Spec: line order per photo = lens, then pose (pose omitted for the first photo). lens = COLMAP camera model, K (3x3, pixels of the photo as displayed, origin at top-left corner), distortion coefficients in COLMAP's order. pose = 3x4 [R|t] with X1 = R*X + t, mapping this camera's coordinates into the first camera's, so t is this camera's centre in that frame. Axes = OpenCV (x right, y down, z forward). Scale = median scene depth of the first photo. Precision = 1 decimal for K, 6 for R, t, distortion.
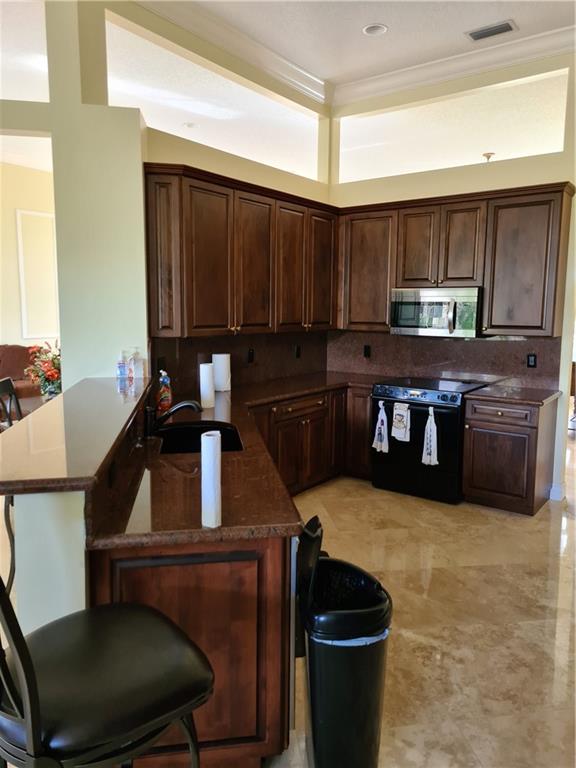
lens RADIAL K [[570.6, 0, 287.2], [0, 570.6, 379.0], [0, 0, 1]] dist [0.041426, -0.021505]
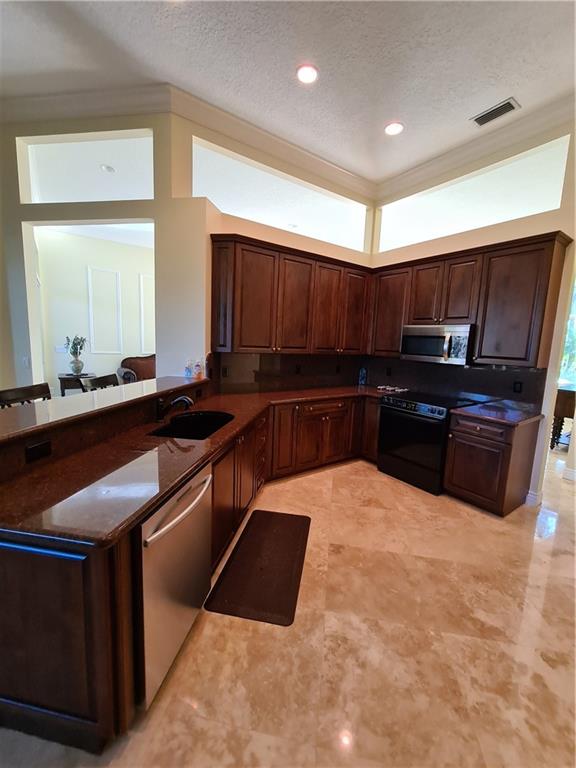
lens RADIAL K [[319.7, 0, 280.3], [0, 319.7, 384.9], [0, 0, 1]] dist [-0.004259, 0.001413]
pose [[0.948274, 0.073682, -0.308783, 0.172795], [-0.072405, 0.997253, 0.015609, -0.011166], [0.309085, 0.007556, 0.951004, 0.227954]]
